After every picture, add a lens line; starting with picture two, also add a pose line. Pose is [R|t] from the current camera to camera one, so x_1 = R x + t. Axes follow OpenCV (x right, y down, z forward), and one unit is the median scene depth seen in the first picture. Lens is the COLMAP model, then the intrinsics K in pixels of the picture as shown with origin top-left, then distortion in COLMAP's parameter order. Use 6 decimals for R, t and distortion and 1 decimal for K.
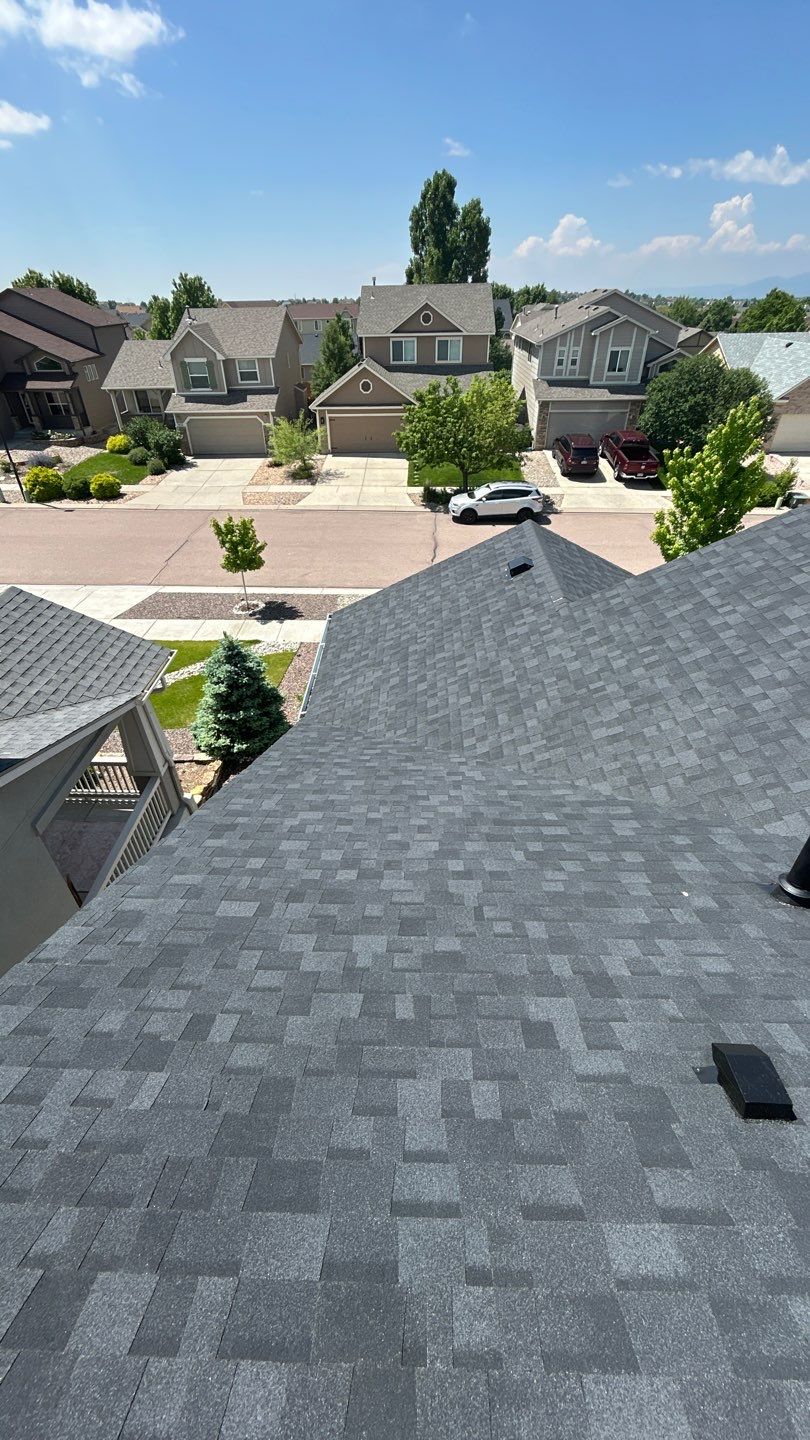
lens RADIAL K [[583.6, 0, 400.0], [0, 583.6, 721.4], [0, 0, 1]] dist [-0.011735, 0.006345]
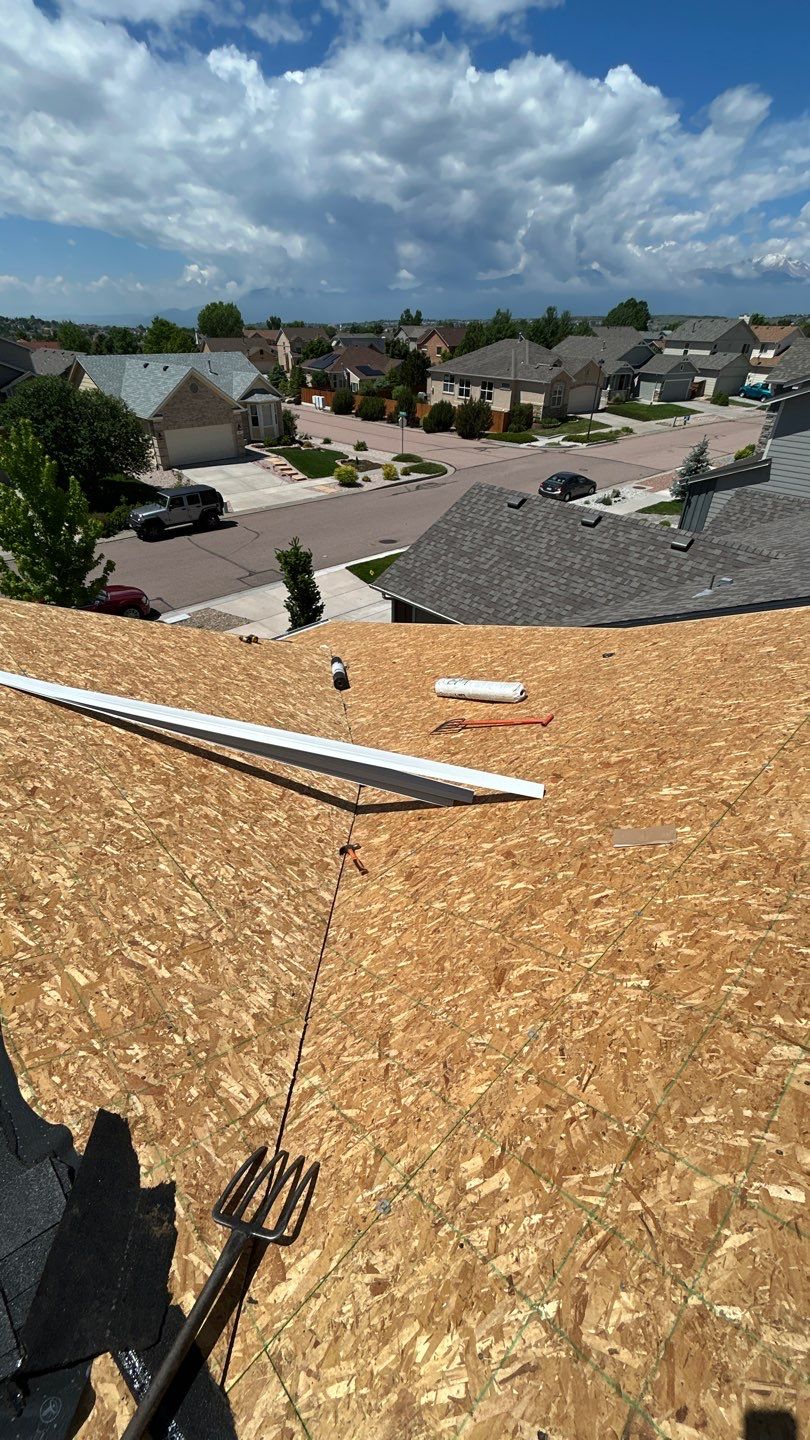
lens RADIAL K [[583.6, 0, 400.0], [0, 583.6, 721.4], [0, 0, 1]] dist [-0.011735, 0.006345]
pose [[0.709281, -0.384158, 0.591053, 0.145545], [0.403365, 0.908805, 0.106634, -0.001075], [-0.578116, 0.162777, 0.799554, 0.015545]]
